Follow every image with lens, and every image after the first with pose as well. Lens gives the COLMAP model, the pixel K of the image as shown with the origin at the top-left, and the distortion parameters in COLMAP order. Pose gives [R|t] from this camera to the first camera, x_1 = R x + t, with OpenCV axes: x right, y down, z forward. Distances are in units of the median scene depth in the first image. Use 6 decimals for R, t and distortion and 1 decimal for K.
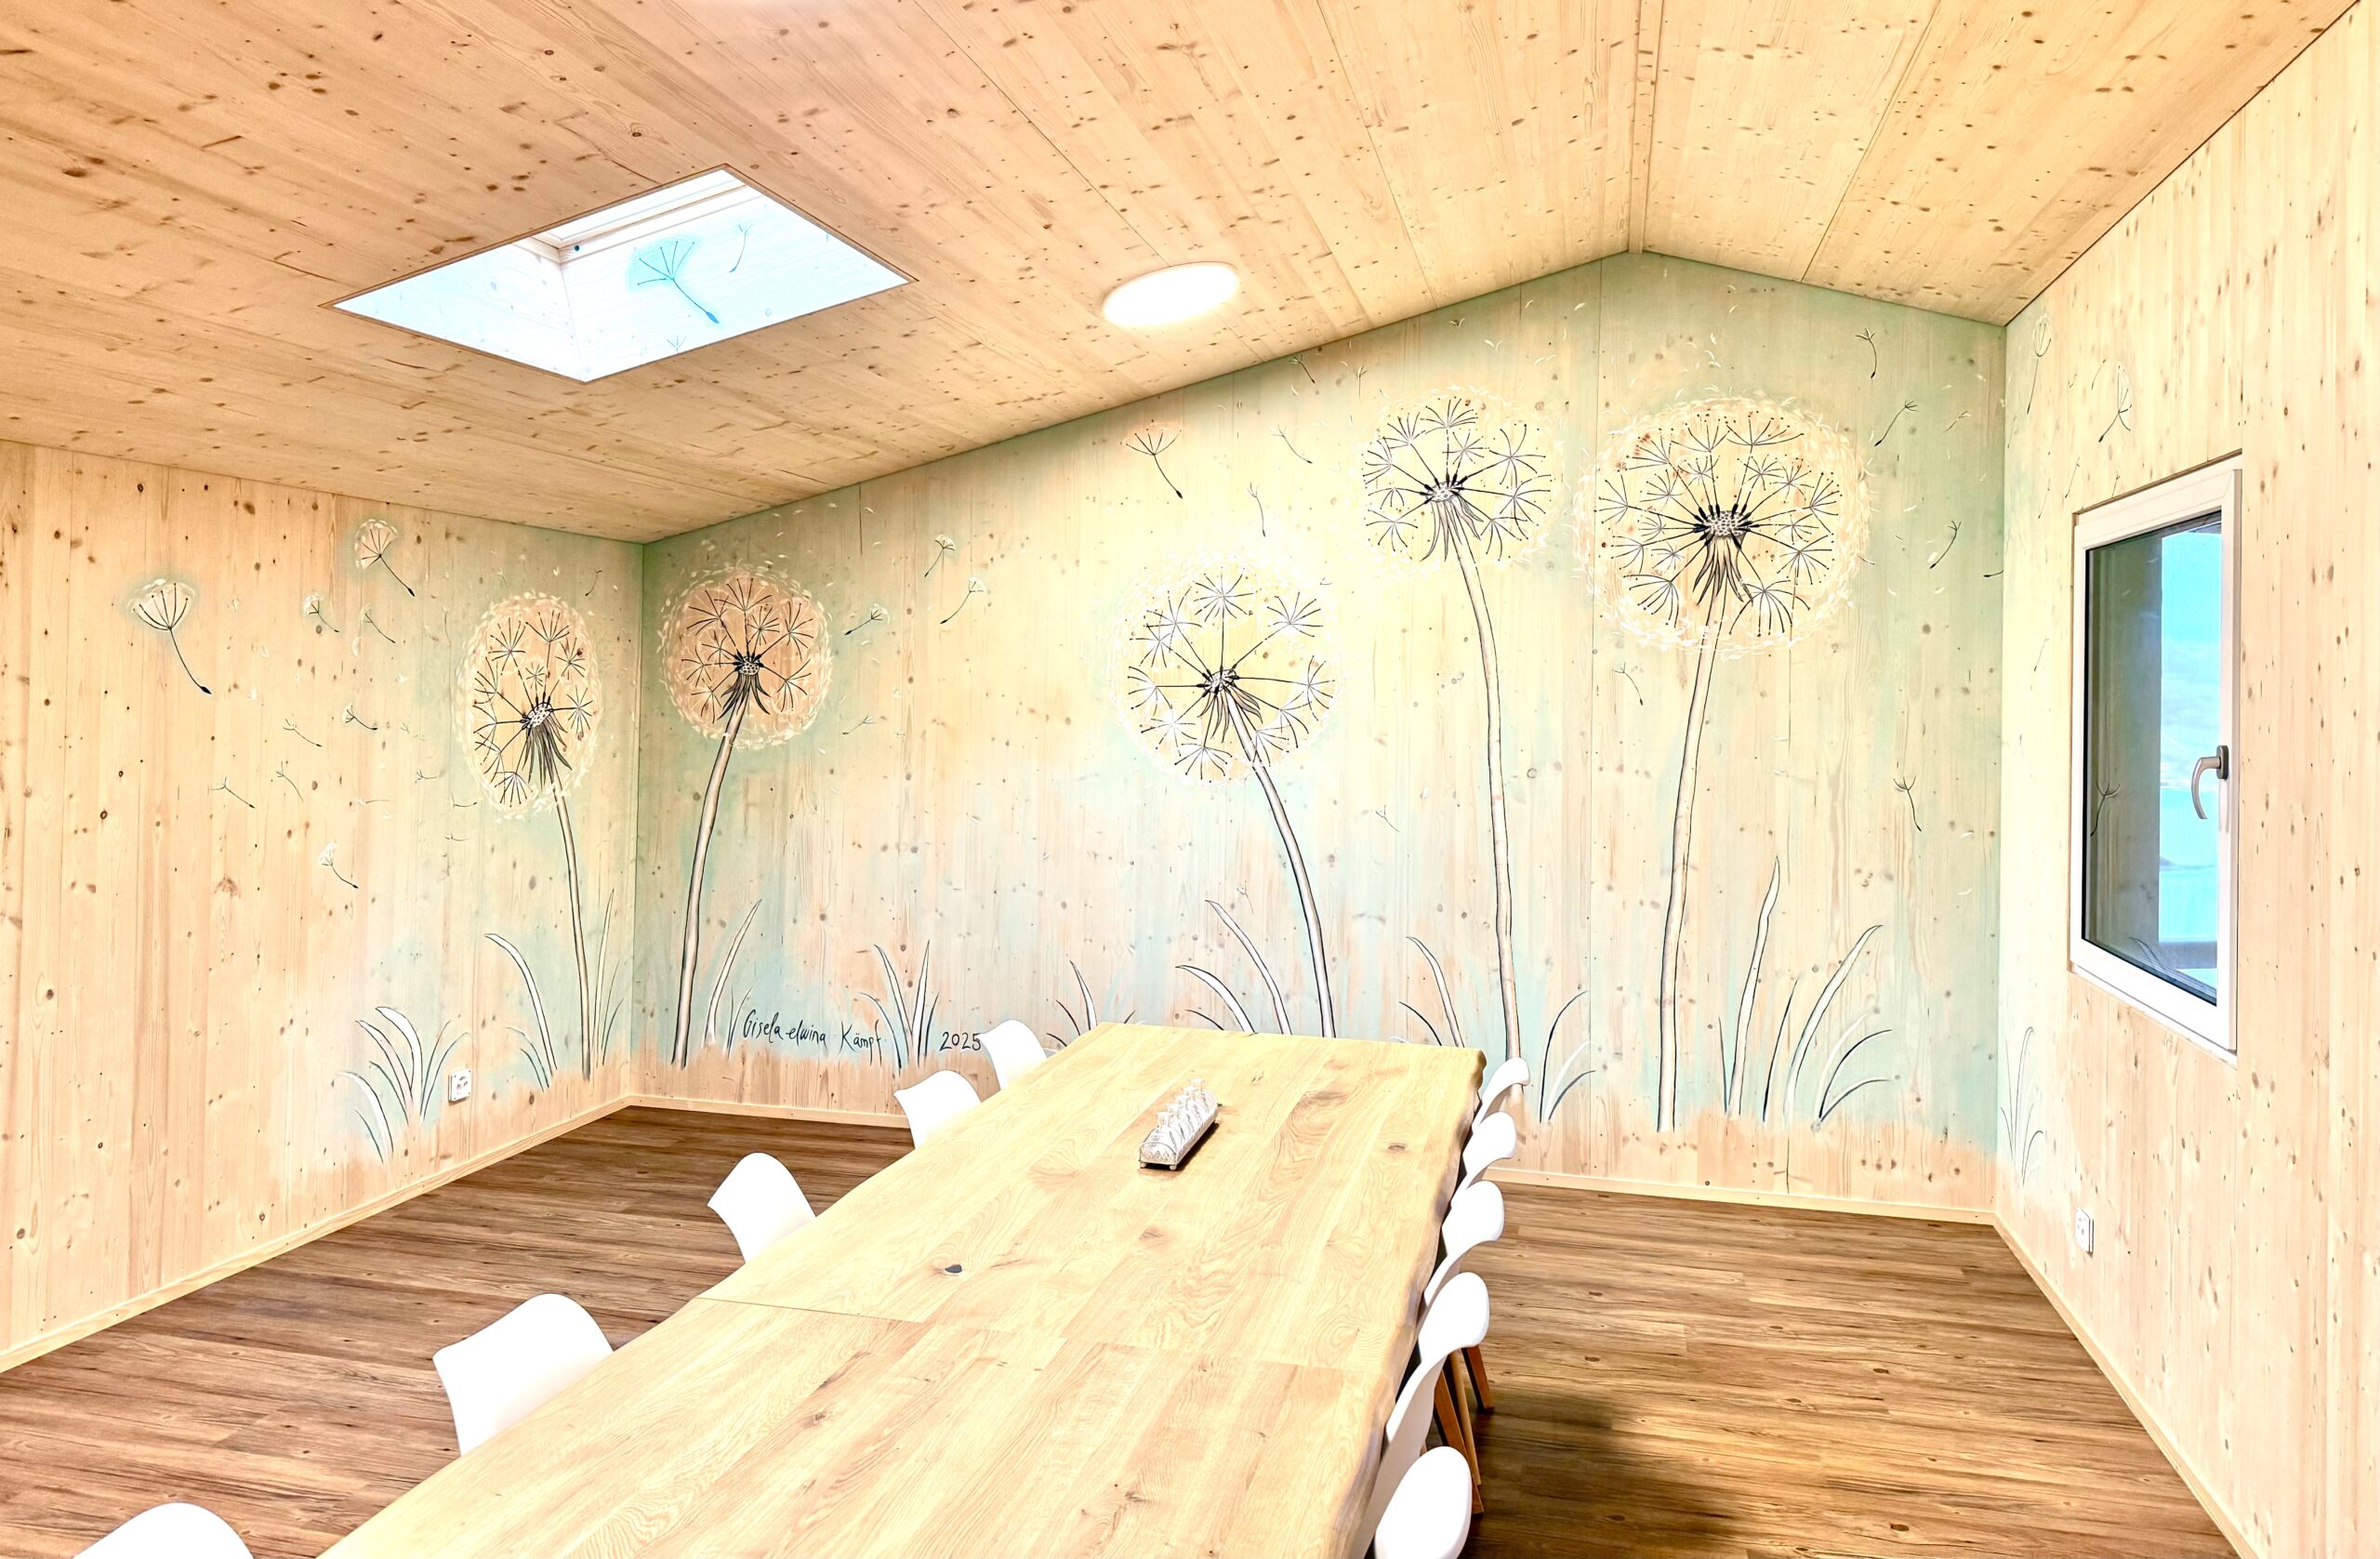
lens RADIAL K [[1641.5, 0, 1187.9], [0, 1641.5, 667.3], [0, 0, 1]] dist [0.088521, -0.123572]
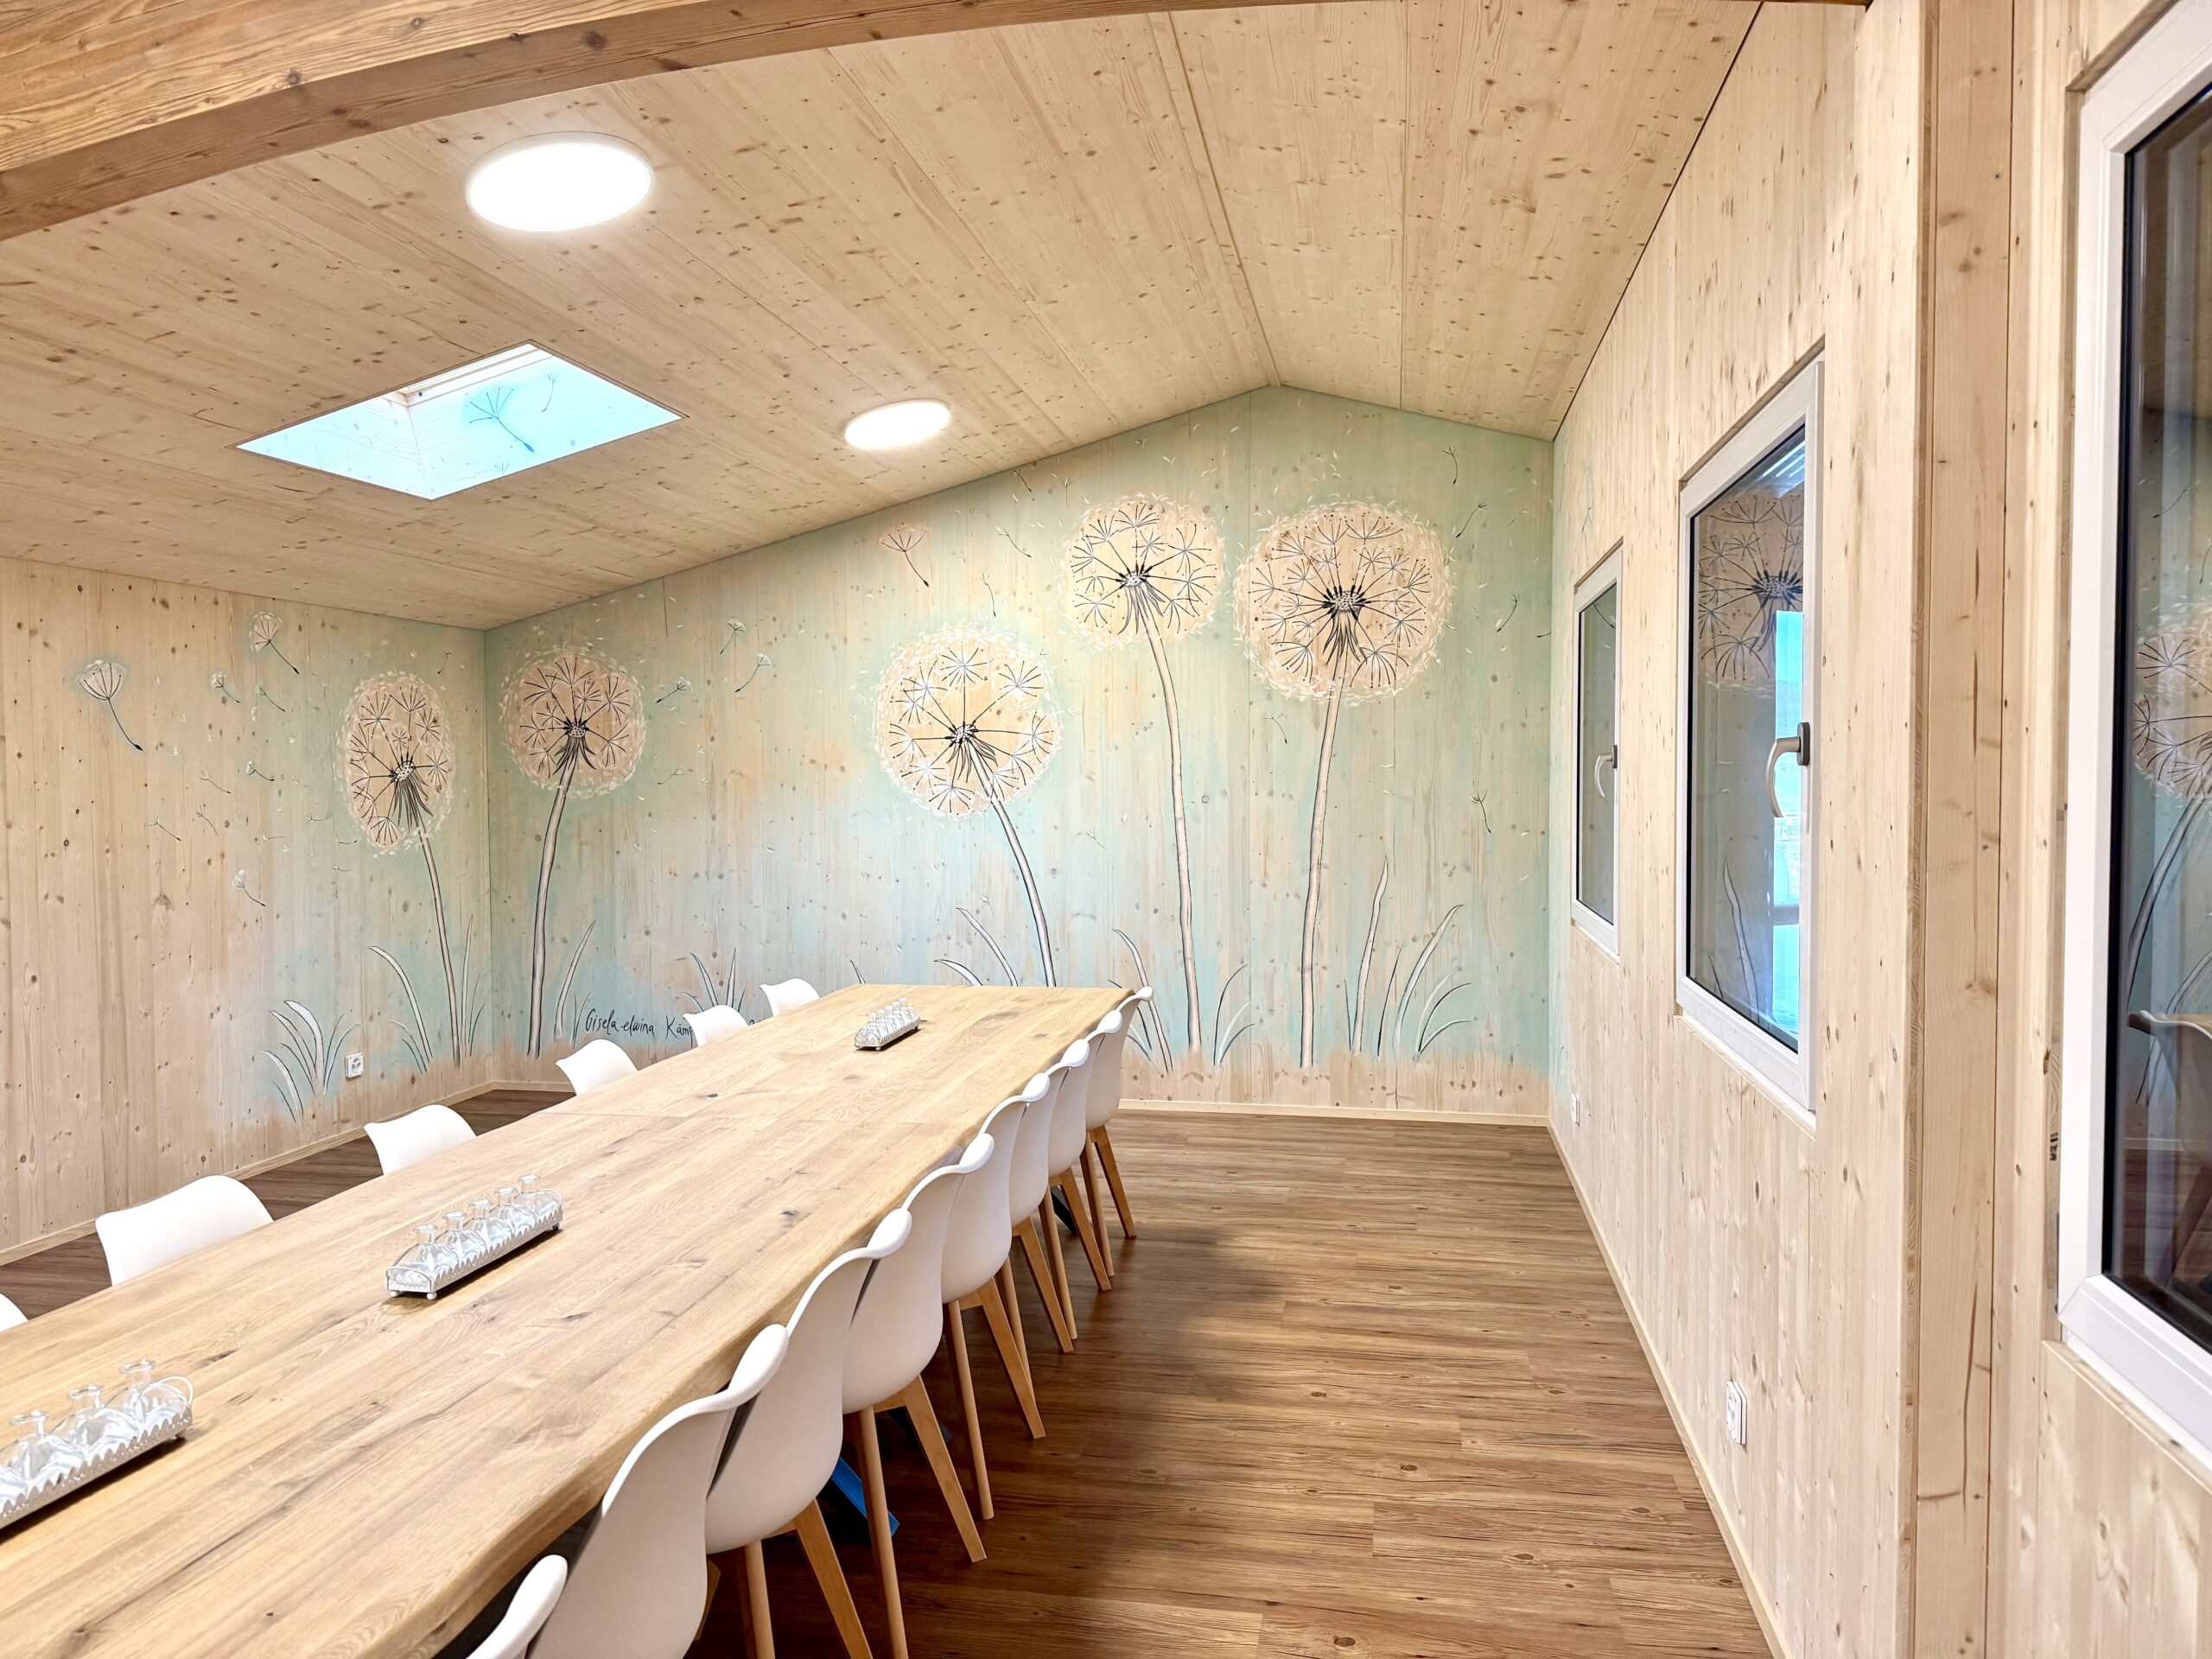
lens RADIAL K [[1528.0, 0, 1118.3], [0, 1528.0, 834.9], [0, 0, 1]] dist [0.086207, -0.123820]
pose [[0.997645, -0.025429, 0.063704, 0.065350], [0.021879, 0.998201, 0.055822, 0.024523], [-0.065009, -0.054297, 0.996406, -0.186615]]
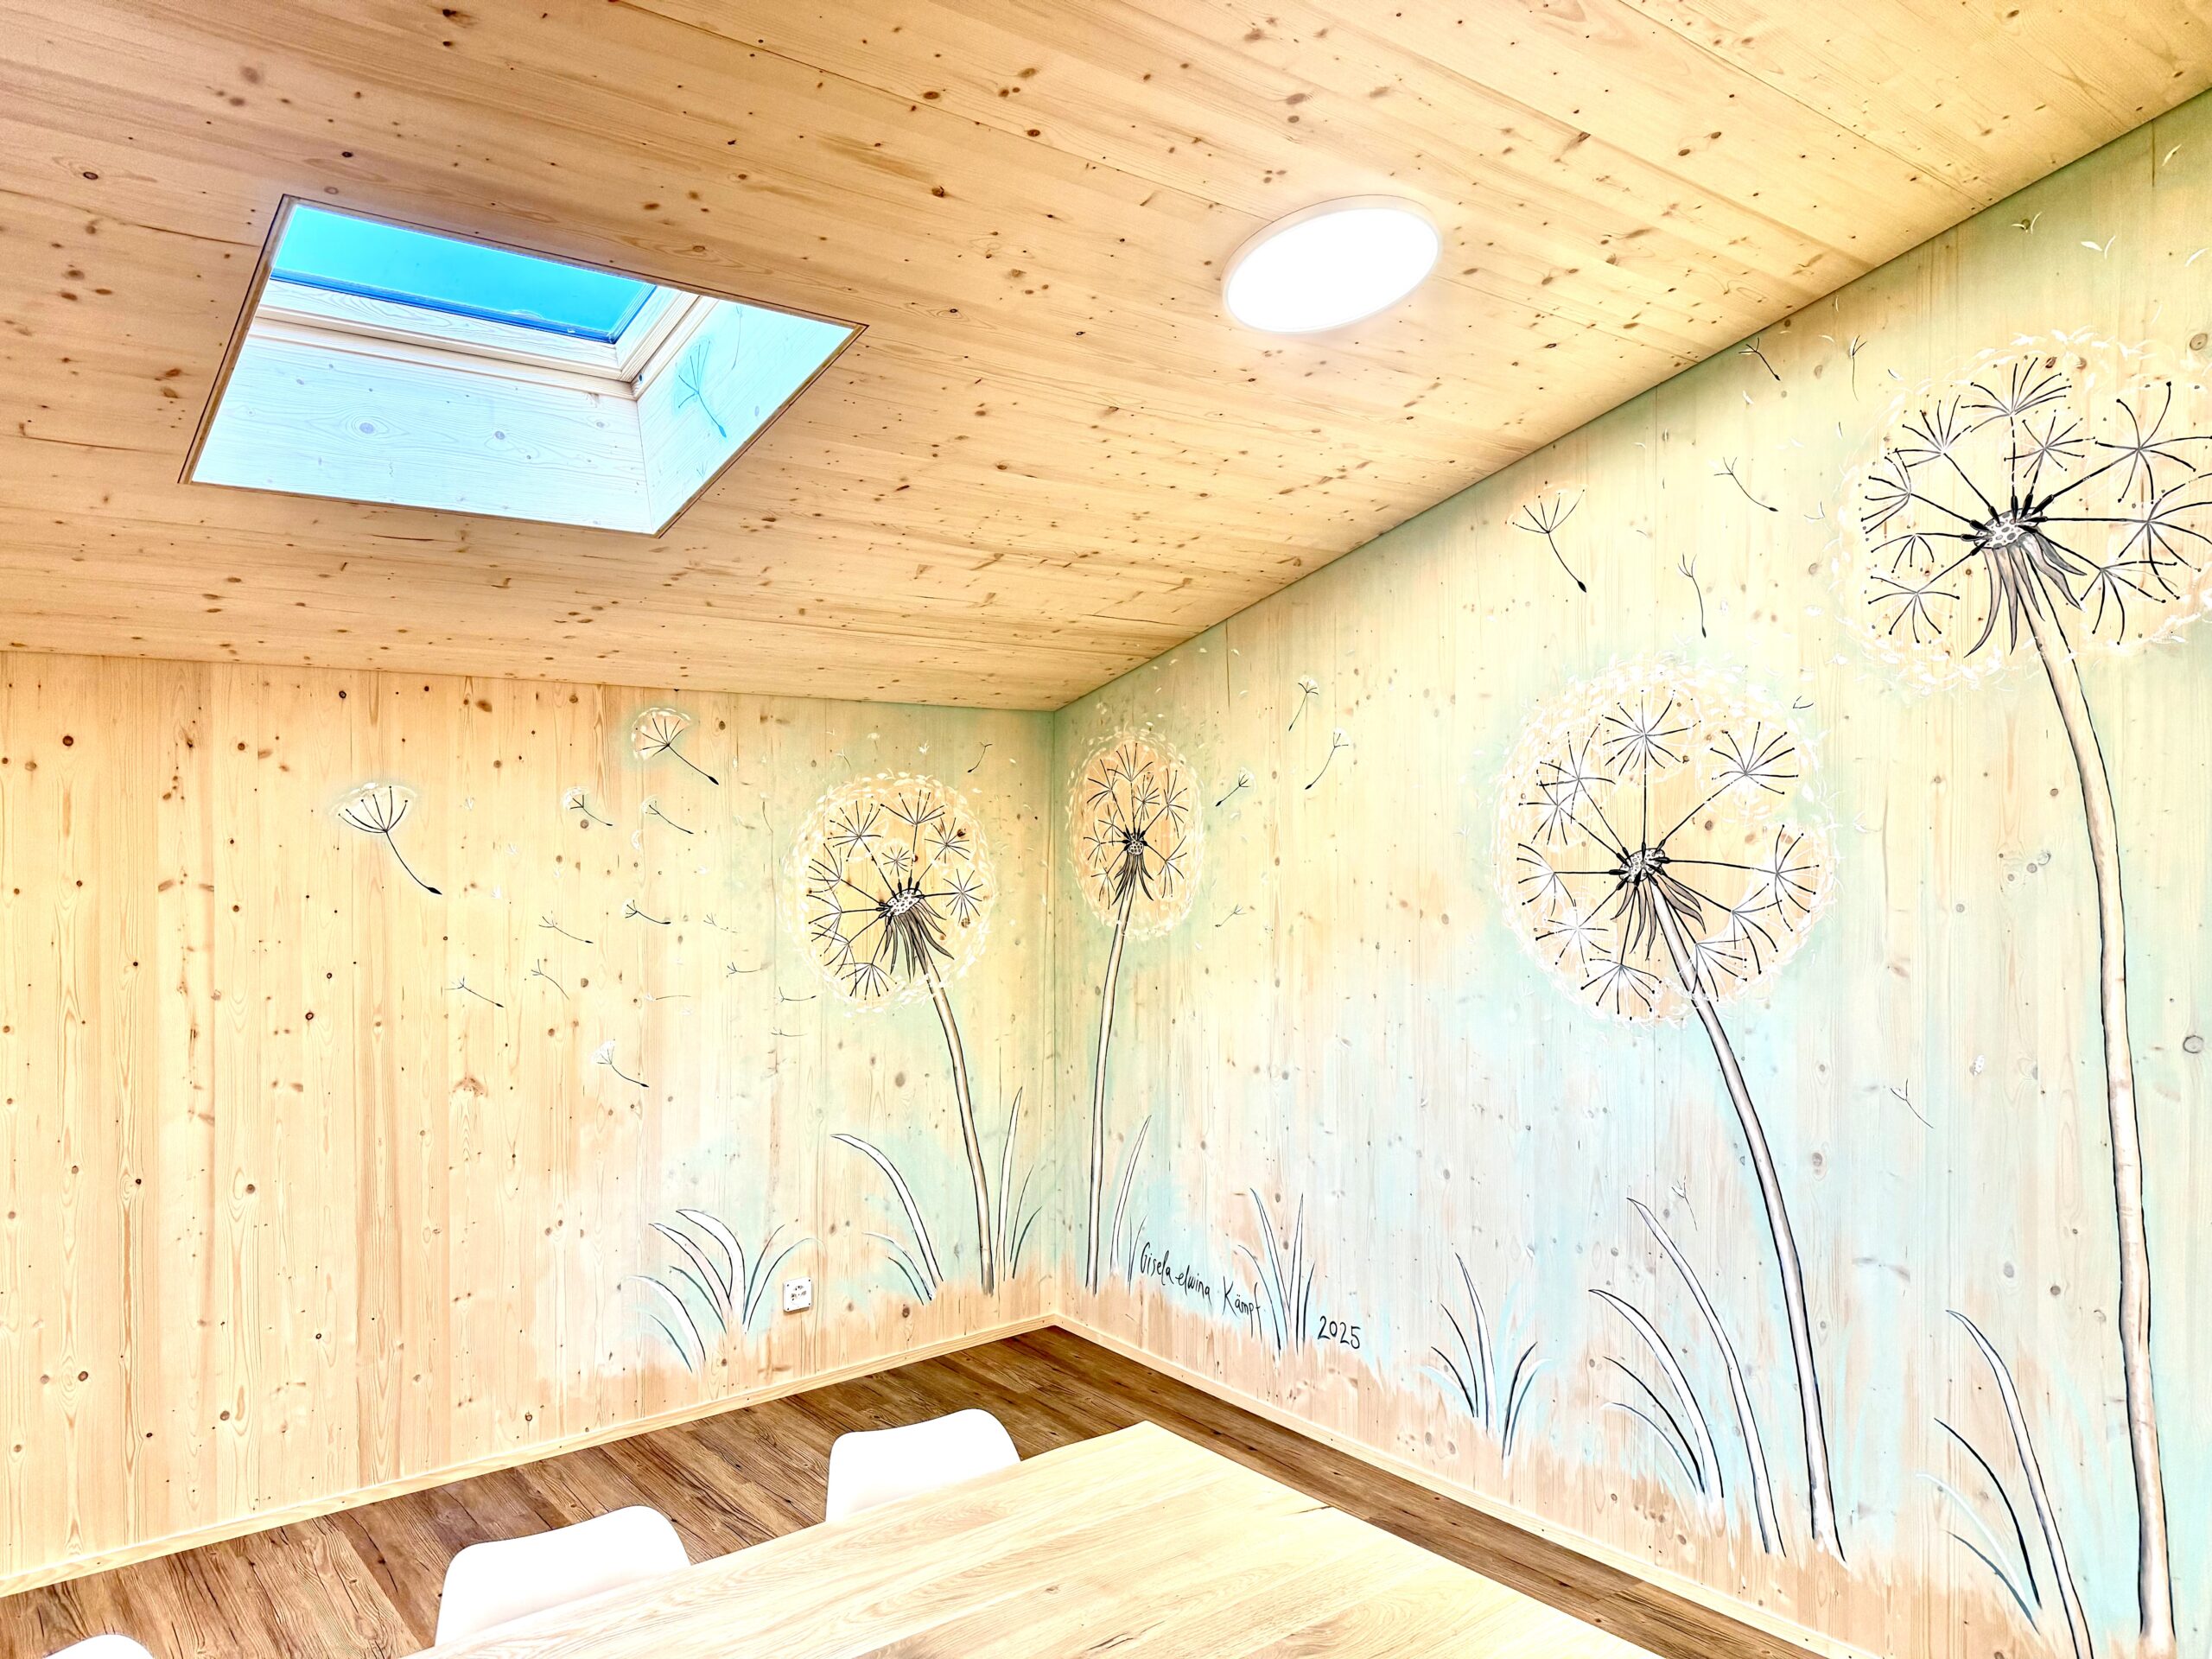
lens RADIAL K [[1528.0, 0, 1100.1], [0, 1528.0, 830.7], [0, 0, 1]] dist [0.086207, -0.123820]
pose [[0.791670, -0.014781, -0.610770, 0.237305], [0.023094, 0.999717, 0.005740, -0.014625], [0.610512, -0.018649, 0.791787, 0.402389]]
